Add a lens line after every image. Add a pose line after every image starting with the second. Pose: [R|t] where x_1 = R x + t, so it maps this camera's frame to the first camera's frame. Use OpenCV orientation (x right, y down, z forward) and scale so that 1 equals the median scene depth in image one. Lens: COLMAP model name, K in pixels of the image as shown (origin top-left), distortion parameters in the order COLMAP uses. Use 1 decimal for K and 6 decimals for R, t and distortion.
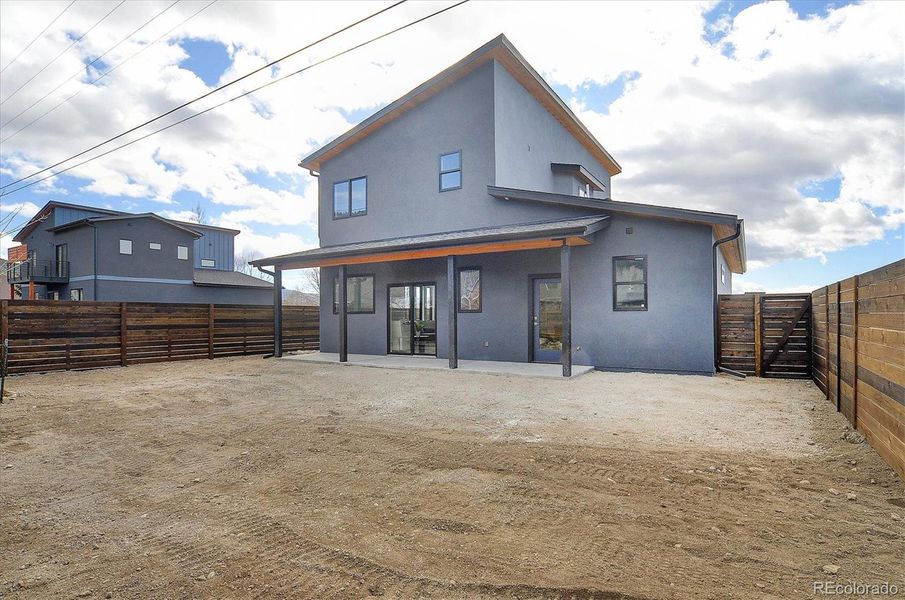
lens RADIAL K [[469.1, 0, 469.2], [0, 469.1, 308.4], [0, 0, 1]] dist [-0.001691, 0.000058]
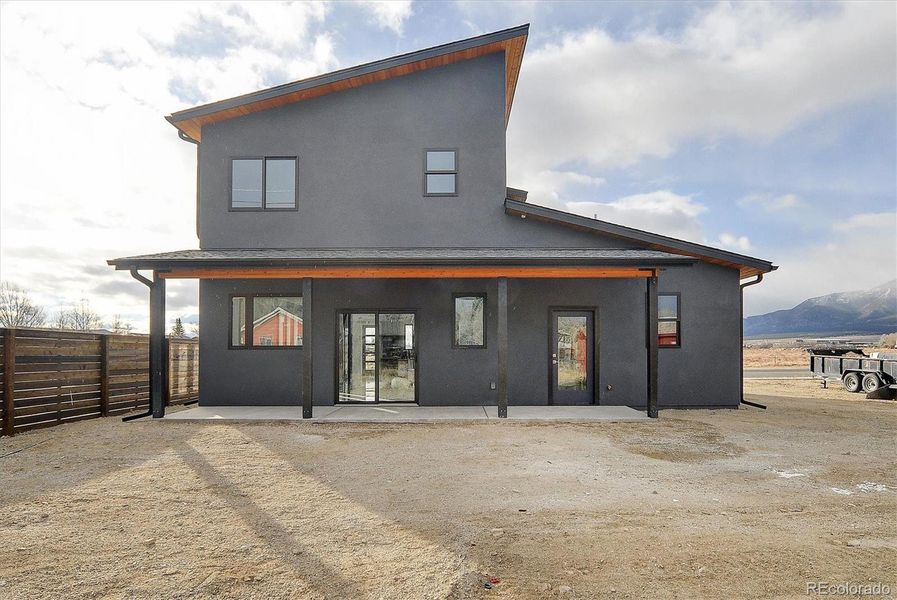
lens RADIAL K [[489.8, 0, 463.8], [0, 489.8, 342.5], [0, 0, 1]] dist [-0.012772, 0.000415]
pose [[0.858217, 0.014677, 0.513077, -0.395502], [-0.011217, 0.999889, -0.009839, 0.006221], [-0.513165, 0.002689, 0.858286, 0.240186]]
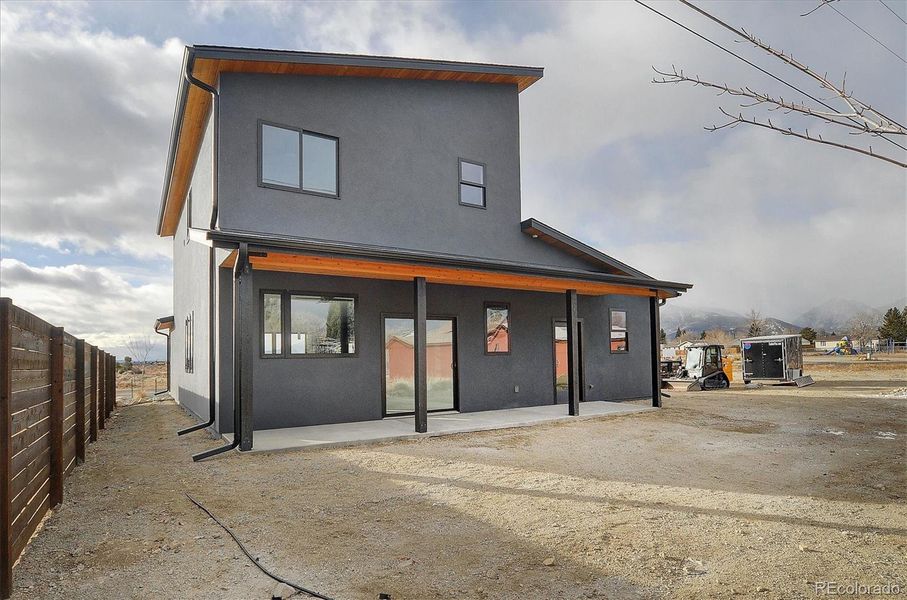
lens RADIAL K [[477.6, 0, 412.9], [0, 477.6, 347.4], [0, 0, 1]] dist [-0.014636, -0.001388]
pose [[0.484816, 0.022803, 0.874319, -0.749113], [0.003356, 0.999604, -0.027932, 0.016529], [-0.874610, 0.016476, 0.484548, 0.632366]]
